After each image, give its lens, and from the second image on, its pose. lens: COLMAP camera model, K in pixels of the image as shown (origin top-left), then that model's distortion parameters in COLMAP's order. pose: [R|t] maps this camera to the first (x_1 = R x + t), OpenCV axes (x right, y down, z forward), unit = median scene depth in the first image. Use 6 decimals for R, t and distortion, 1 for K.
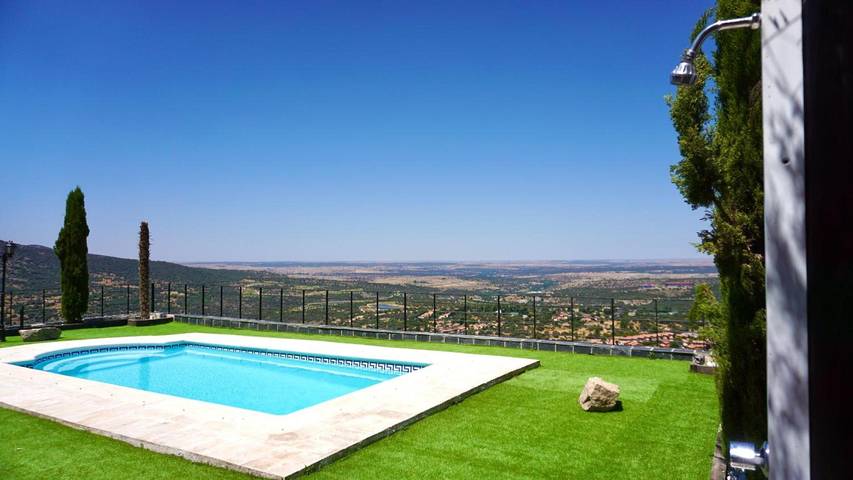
lens RADIAL K [[597.0, 0, 426.5], [0, 597.0, 240.0], [0, 0, 1]] dist [-0.062857, 0.088832]
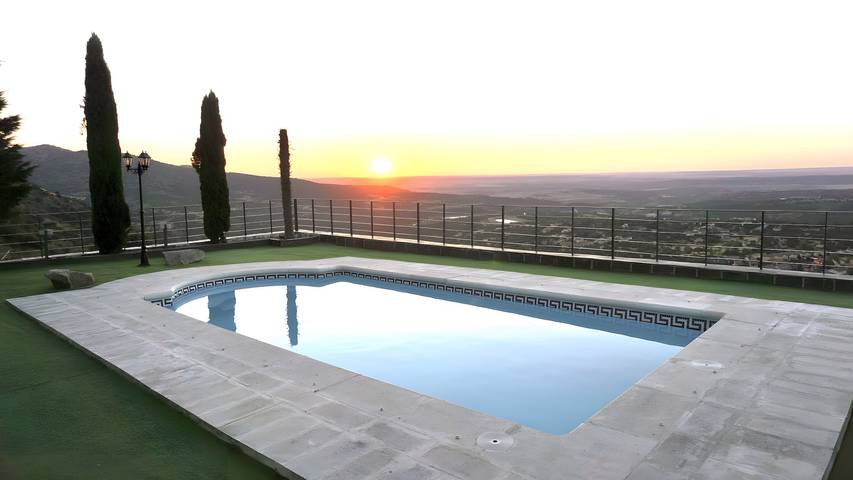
lens RADIAL K [[597.0, 0, 426.5], [0, 597.0, 240.0], [0, 0, 1]] dist [-0.062857, 0.088832]
pose [[0.979465, 0.006536, -0.201507, -0.091431], [0.022418, 0.989746, 0.141069, 0.013400], [0.200363, -0.142690, 0.969275, 0.167802]]
